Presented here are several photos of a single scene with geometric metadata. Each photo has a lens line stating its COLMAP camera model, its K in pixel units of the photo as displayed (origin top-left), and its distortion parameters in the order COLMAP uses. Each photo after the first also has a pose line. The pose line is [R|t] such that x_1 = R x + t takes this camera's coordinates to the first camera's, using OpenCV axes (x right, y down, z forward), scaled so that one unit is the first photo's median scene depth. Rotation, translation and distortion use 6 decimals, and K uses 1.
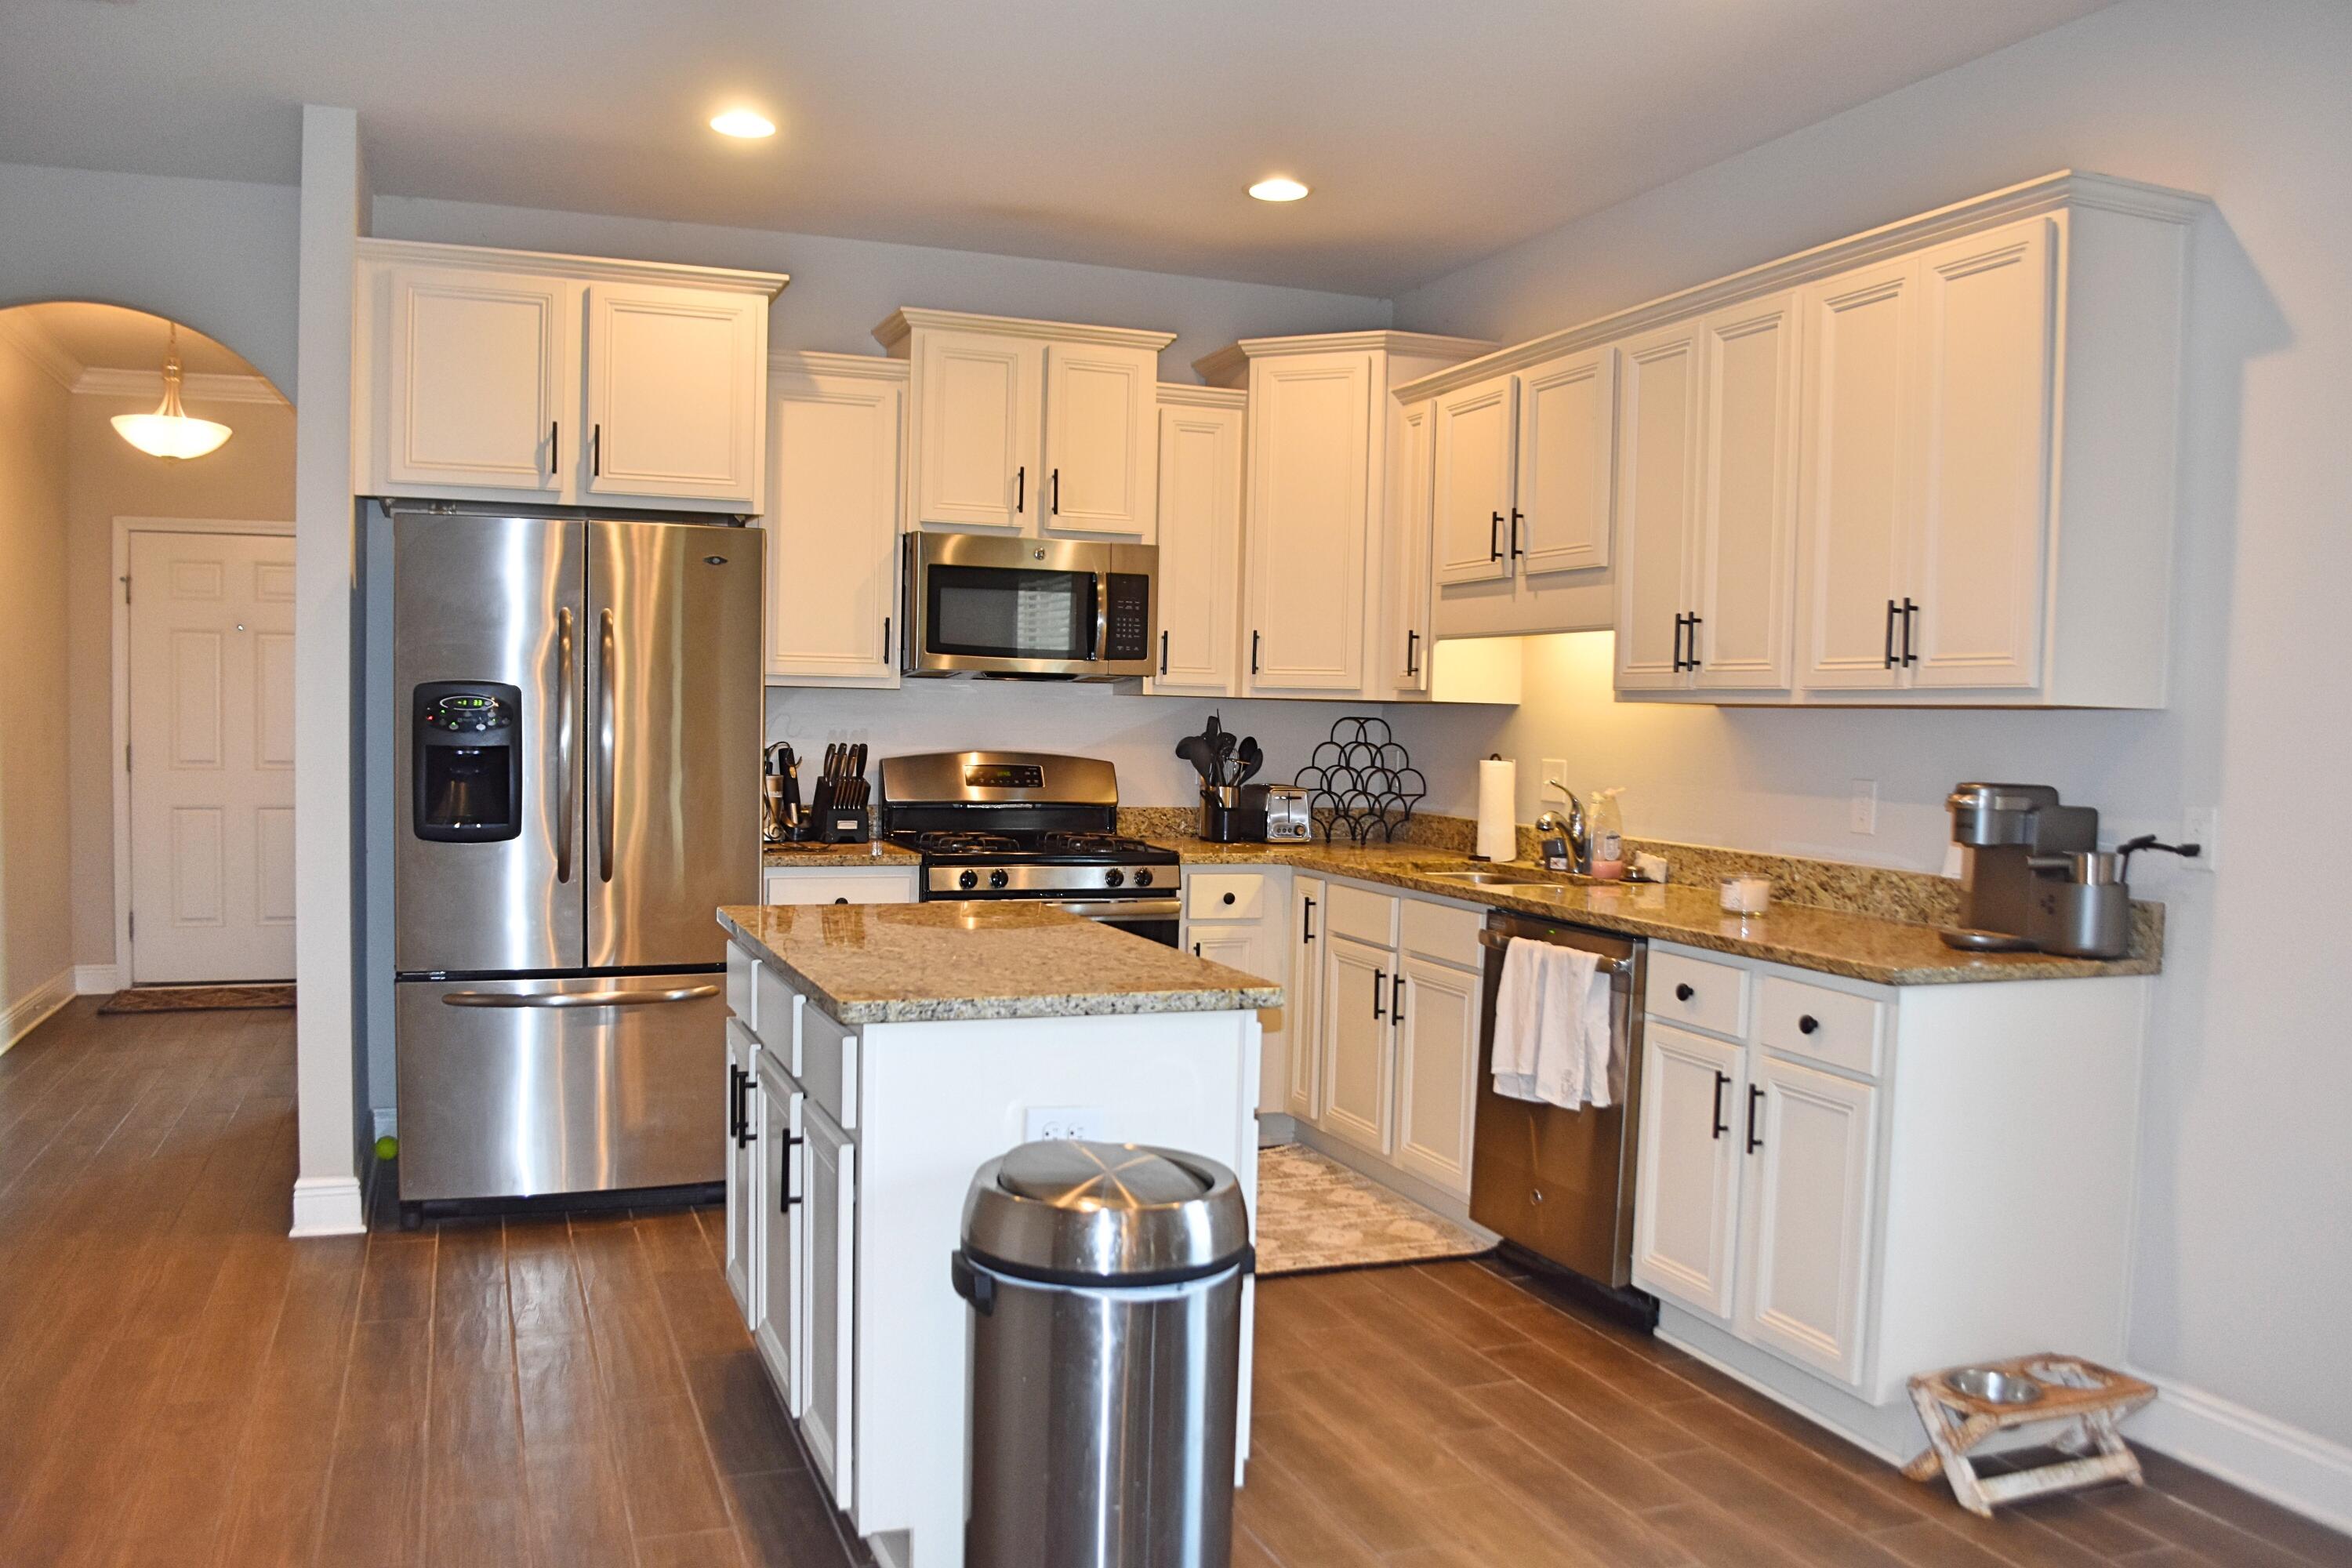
lens RADIAL K [[1860.6, 0, 1169.6], [0, 1860.6, 801.3], [0, 0, 1]] dist [-0.089471, 0.014898]
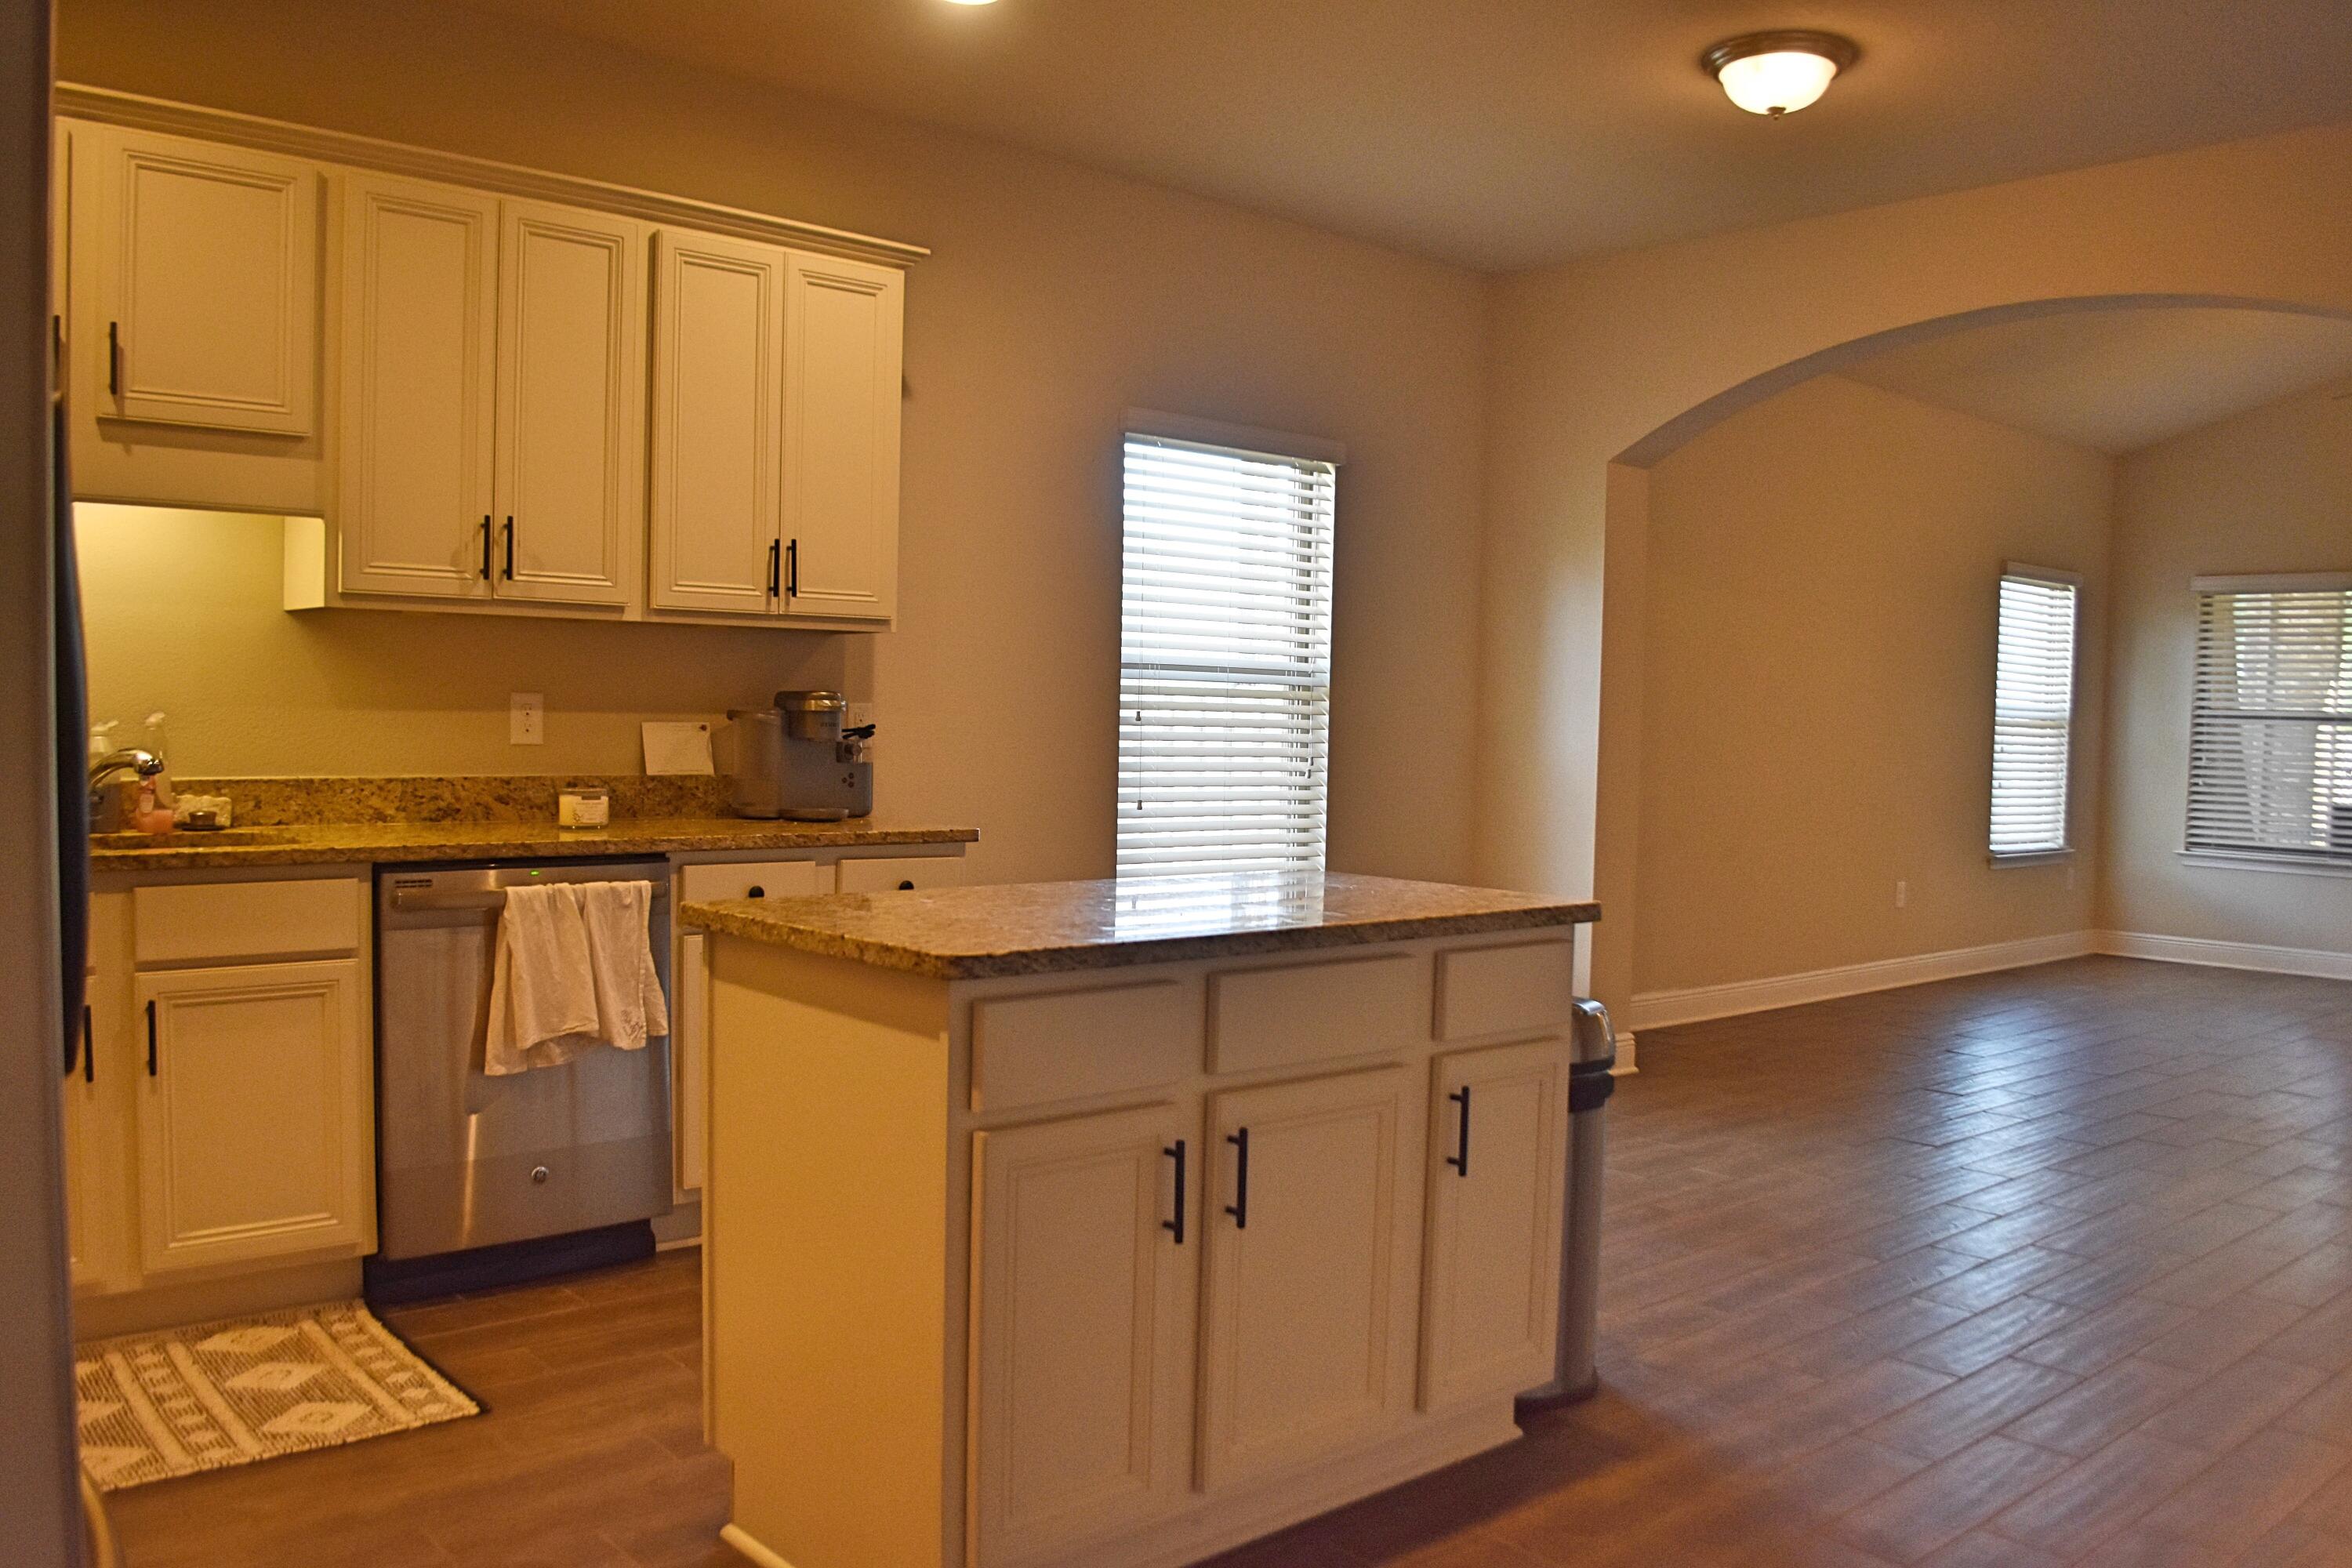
lens RADIAL K [[1860.6, 0, 1185.3], [0, 1860.6, 795.0], [0, 0, 1]] dist [-0.089471, 0.014898]
pose [[-0.346843, -0.074655, 0.934947, -0.602674], [0.014547, 0.996279, 0.084949, -0.030747], [-0.937810, 0.043065, -0.344466, 0.851355]]
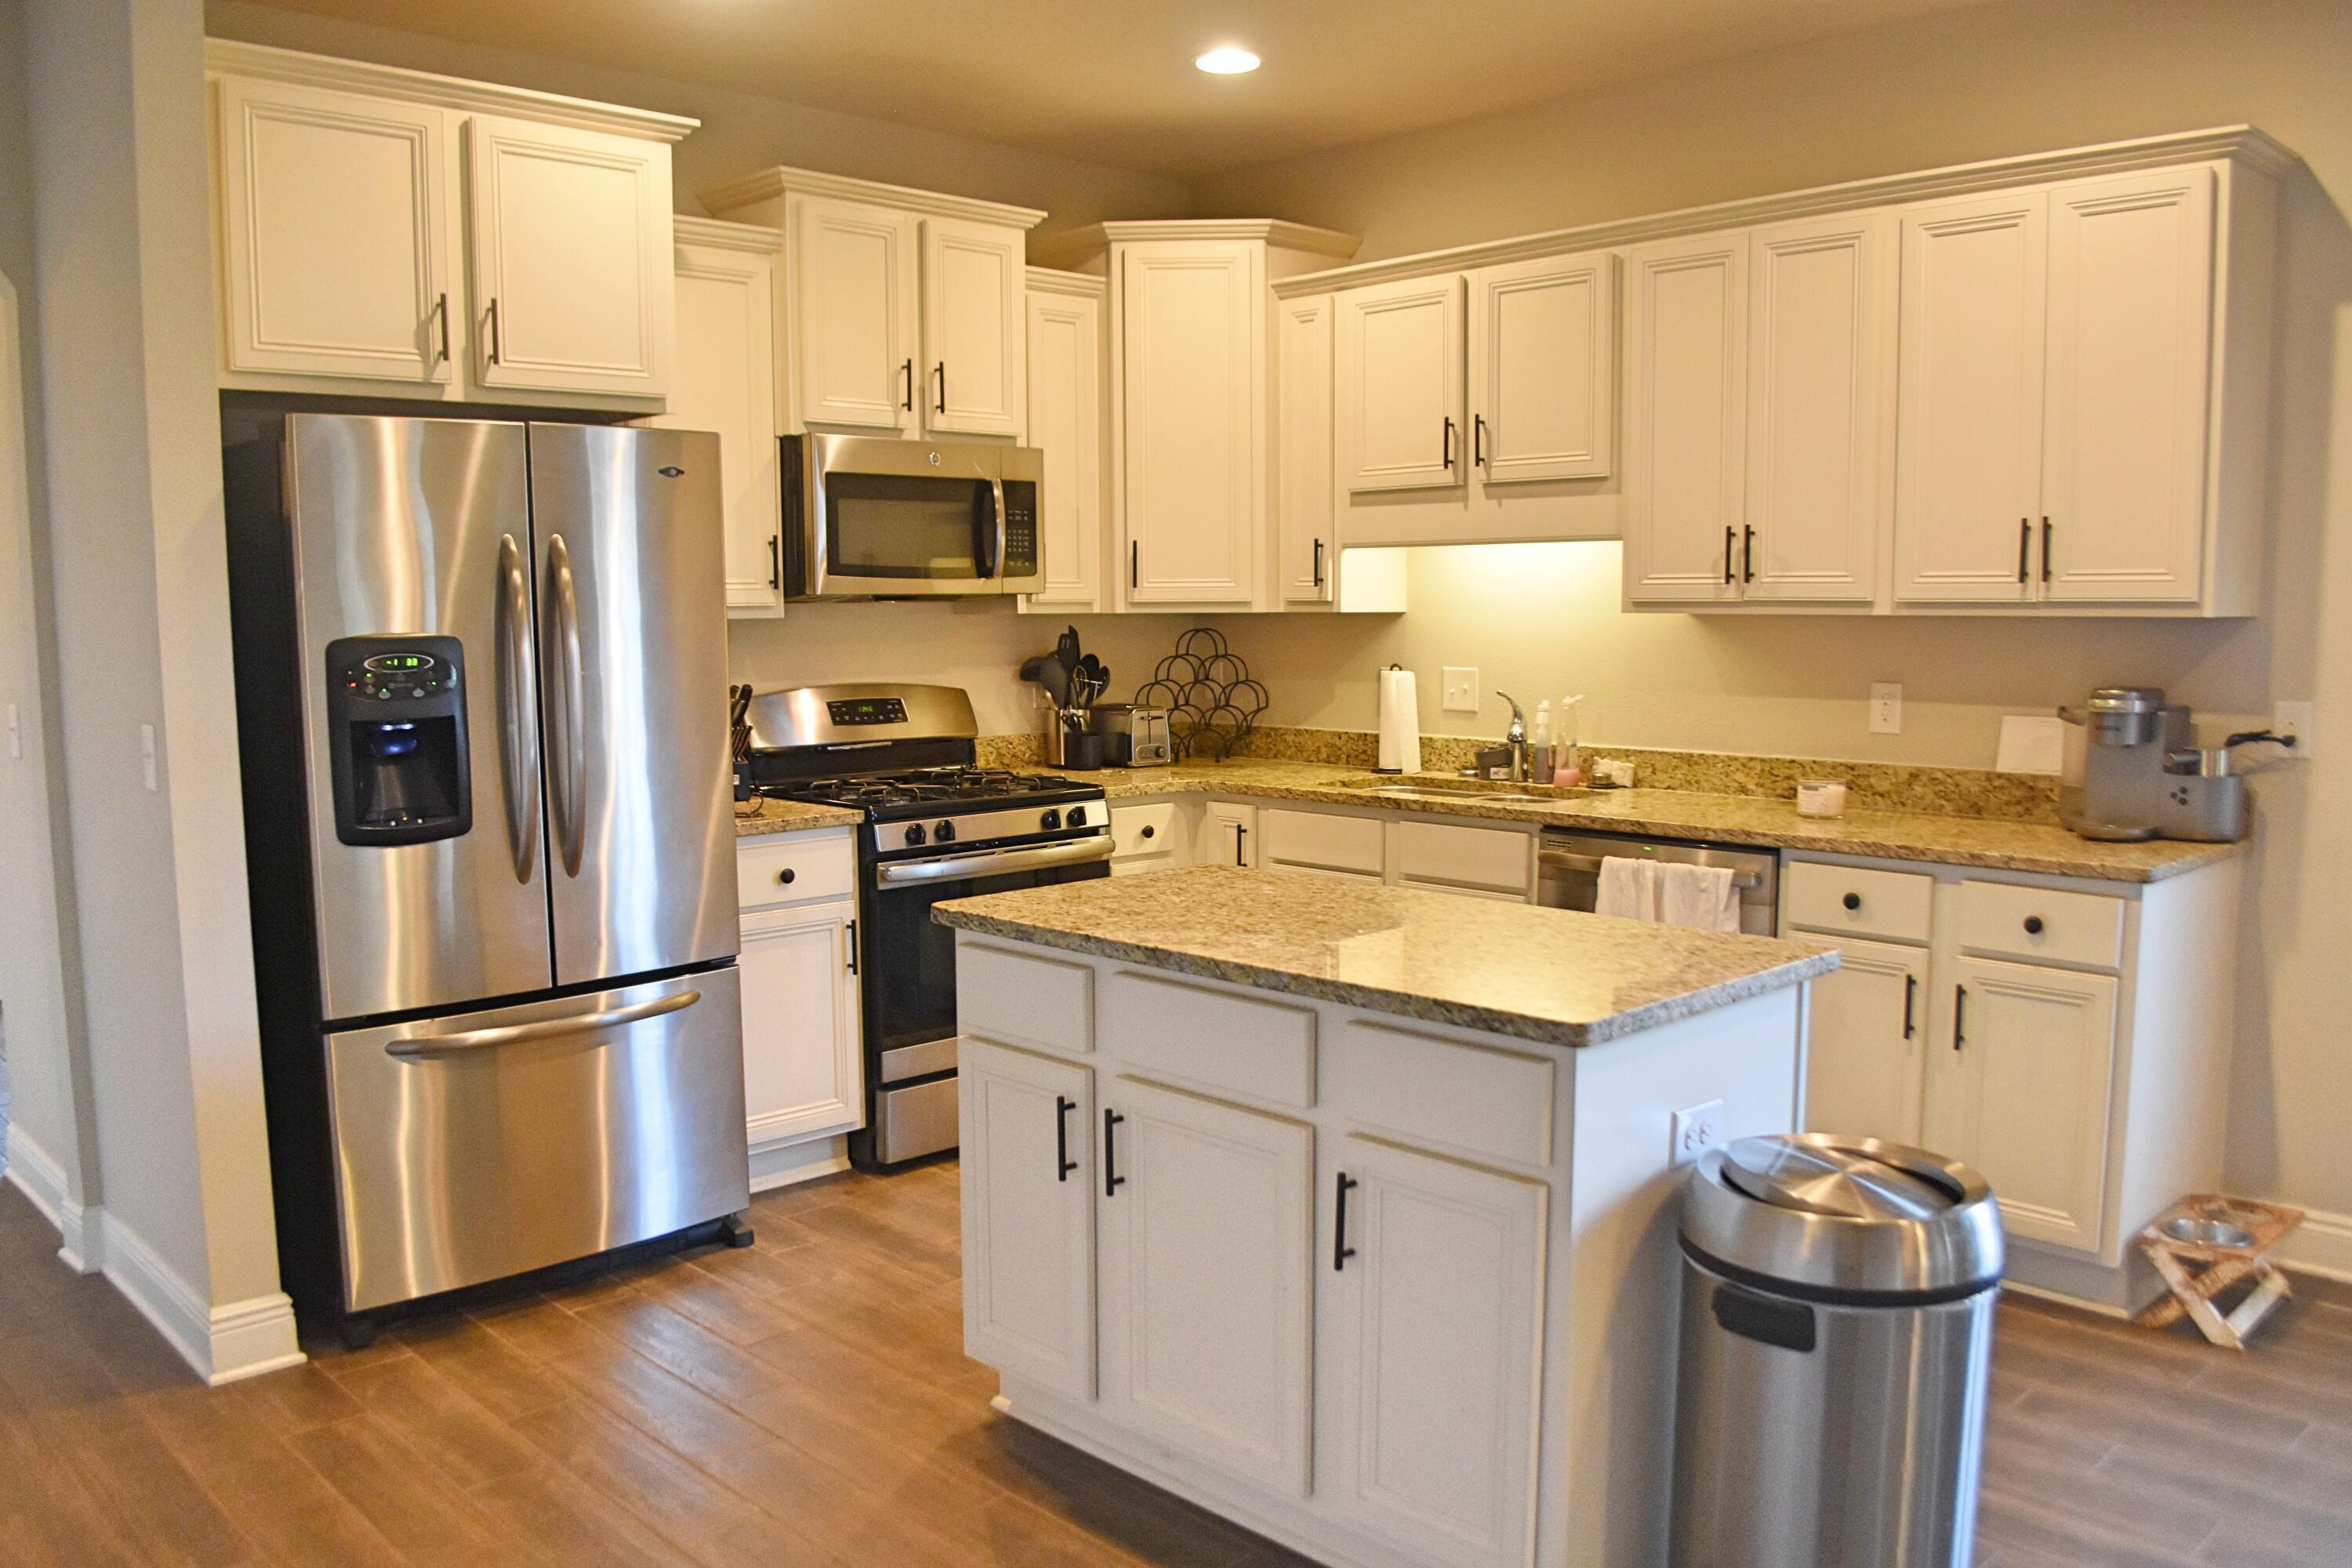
lens RADIAL K [[1860.6, 0, 1167.4], [0, 1860.6, 800.5], [0, 0, 1]] dist [-0.089471, 0.014898]
pose [[0.921039, -0.070318, 0.383069, -0.347646], [0.045972, 0.996319, 0.072355, -0.033346], [-0.386747, -0.049031, 0.920882, 0.154780]]
